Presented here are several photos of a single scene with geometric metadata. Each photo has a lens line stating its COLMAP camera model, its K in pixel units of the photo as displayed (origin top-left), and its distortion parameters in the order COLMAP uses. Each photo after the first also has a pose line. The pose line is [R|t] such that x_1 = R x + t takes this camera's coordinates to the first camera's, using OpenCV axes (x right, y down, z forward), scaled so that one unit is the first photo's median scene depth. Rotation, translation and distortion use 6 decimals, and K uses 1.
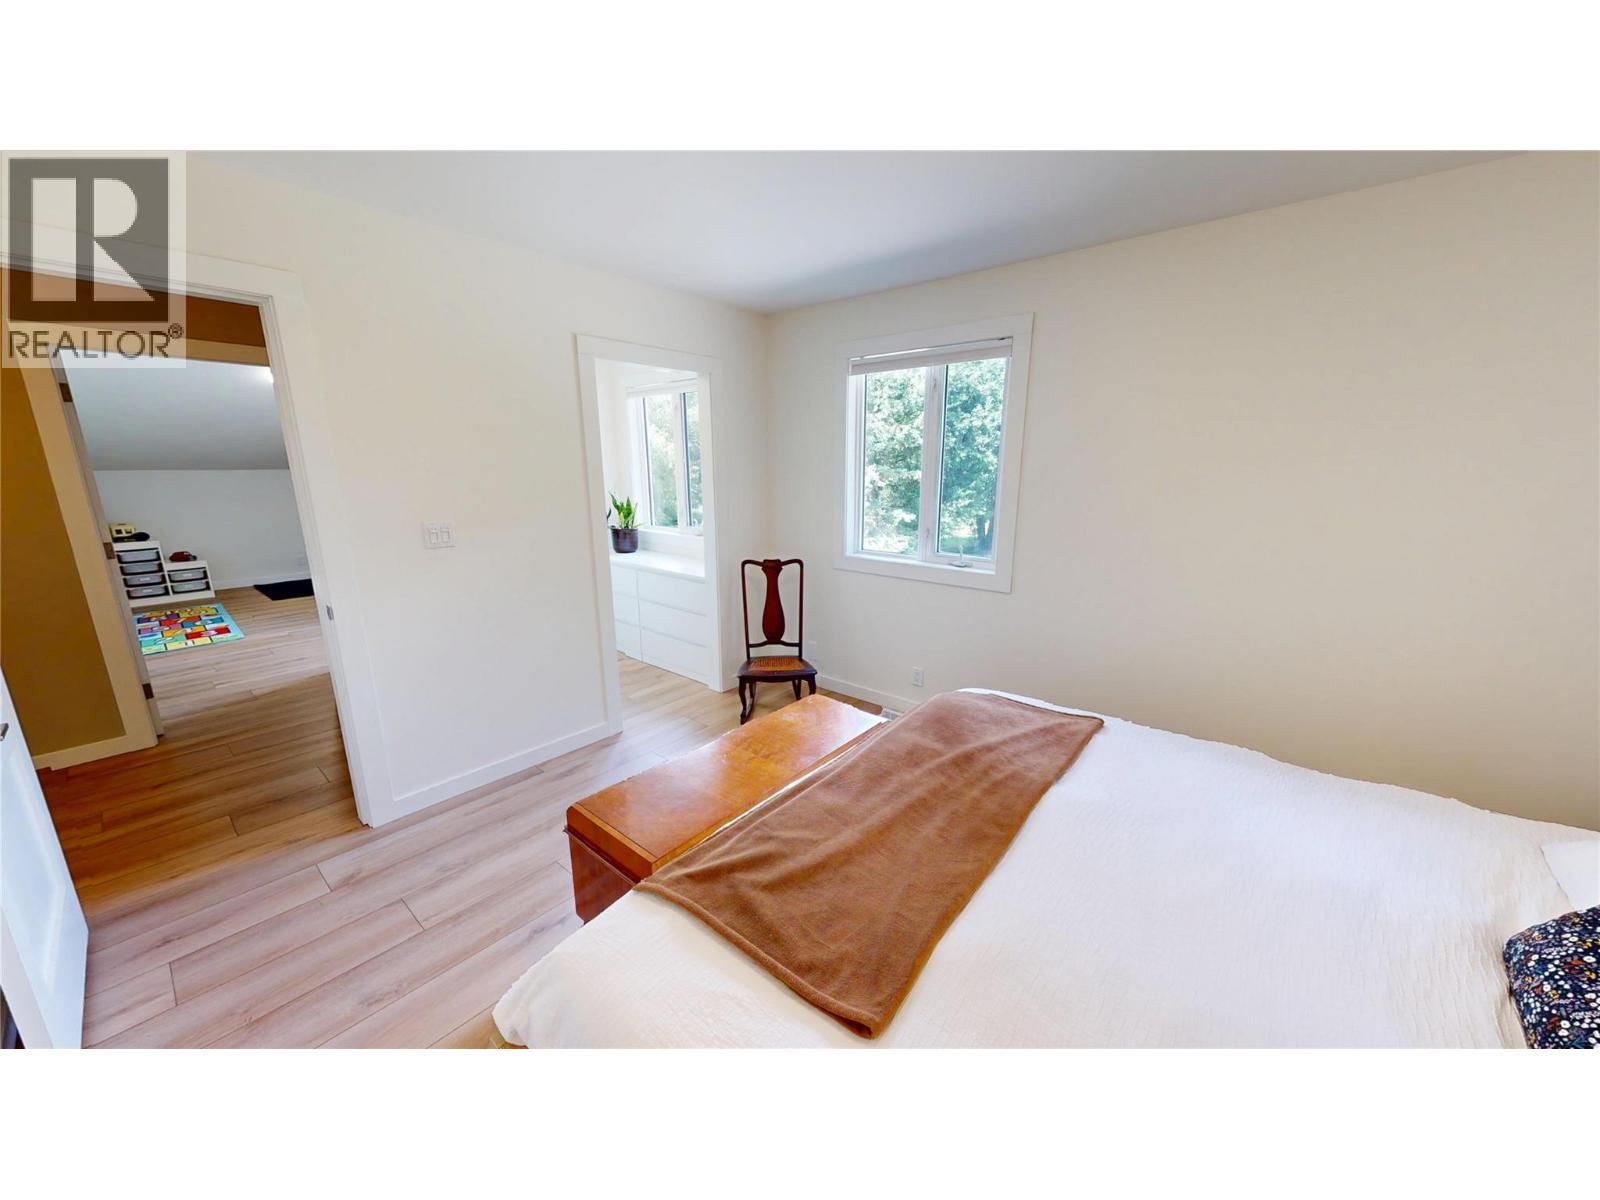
lens RADIAL K [[593.0, 0, 801.1], [0, 593.0, 606.9], [0, 0, 1]] dist [0.007444, 0.000198]
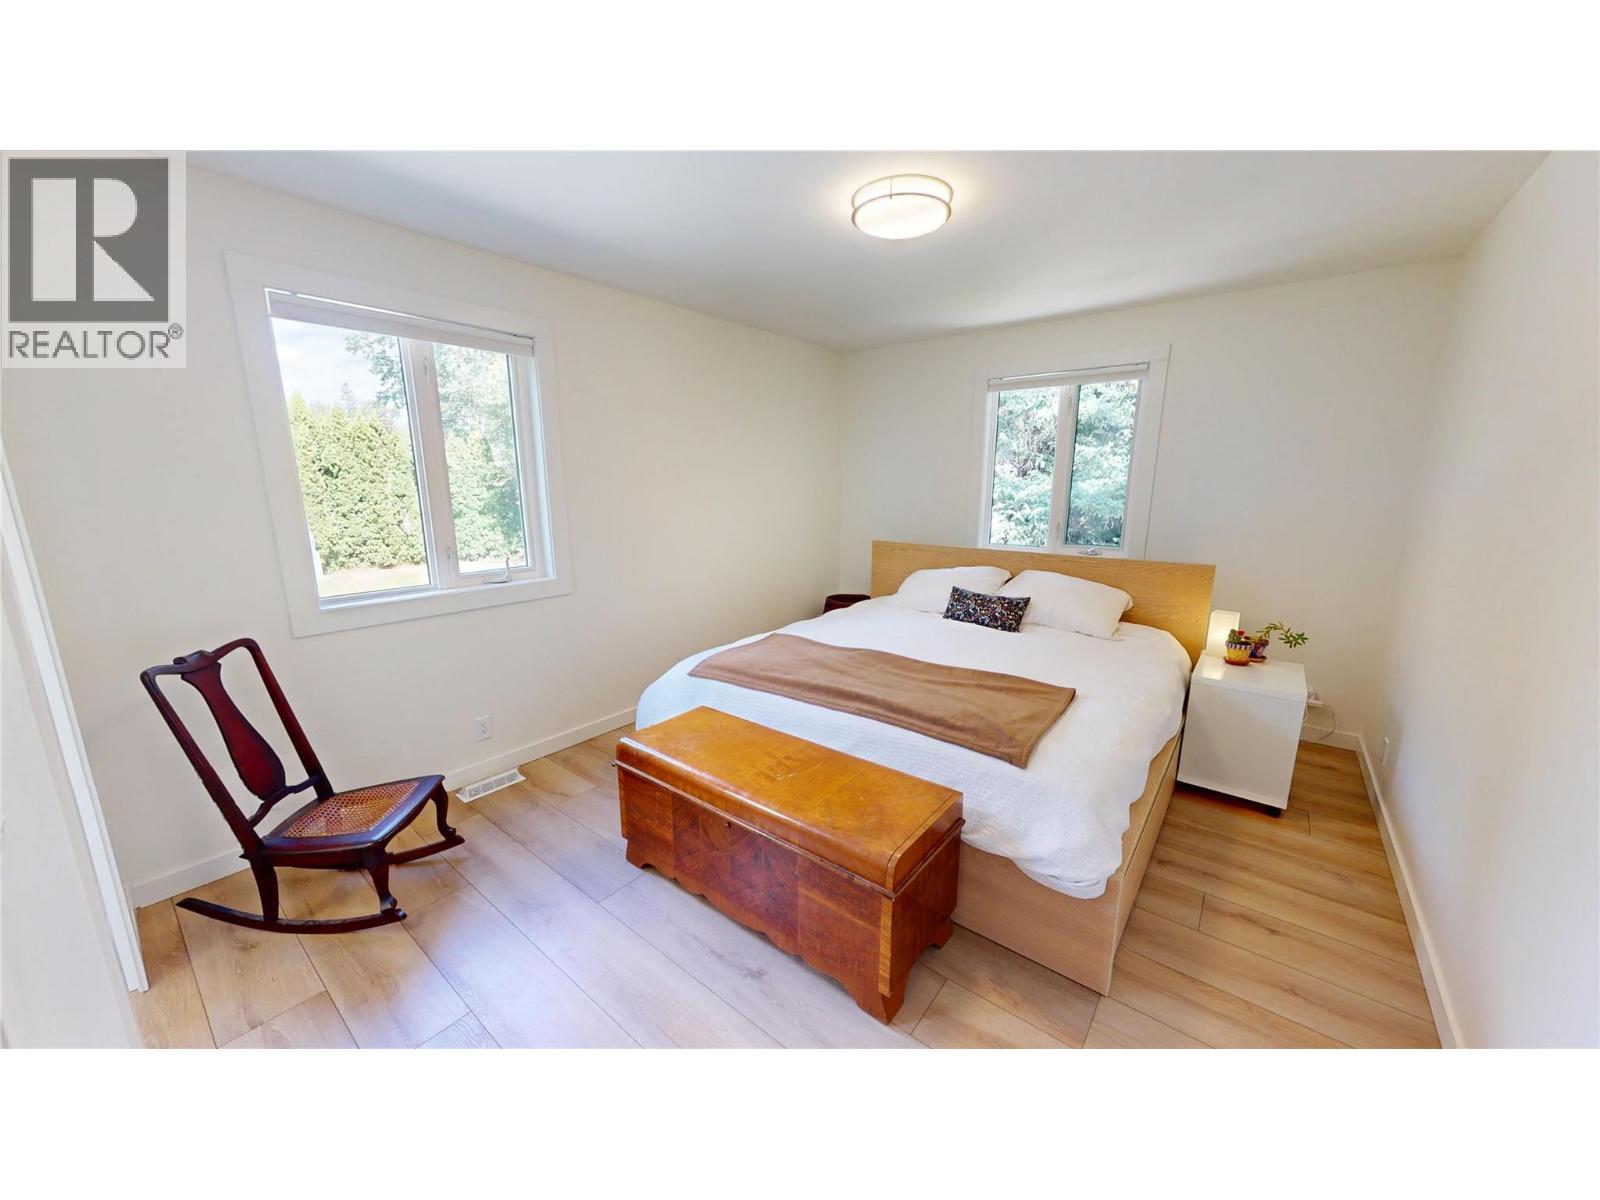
lens RADIAL K [[593.0, 0, 801.9], [0, 593.0, 596.8], [0, 0, 1]] dist [0.007444, 0.000198]
pose [[-0.021933, -0.194768, 0.980604, -0.540031], [0.240790, 0.950938, 0.194261, -0.100007], [-0.970329, 0.240380, 0.026042, 0.490801]]
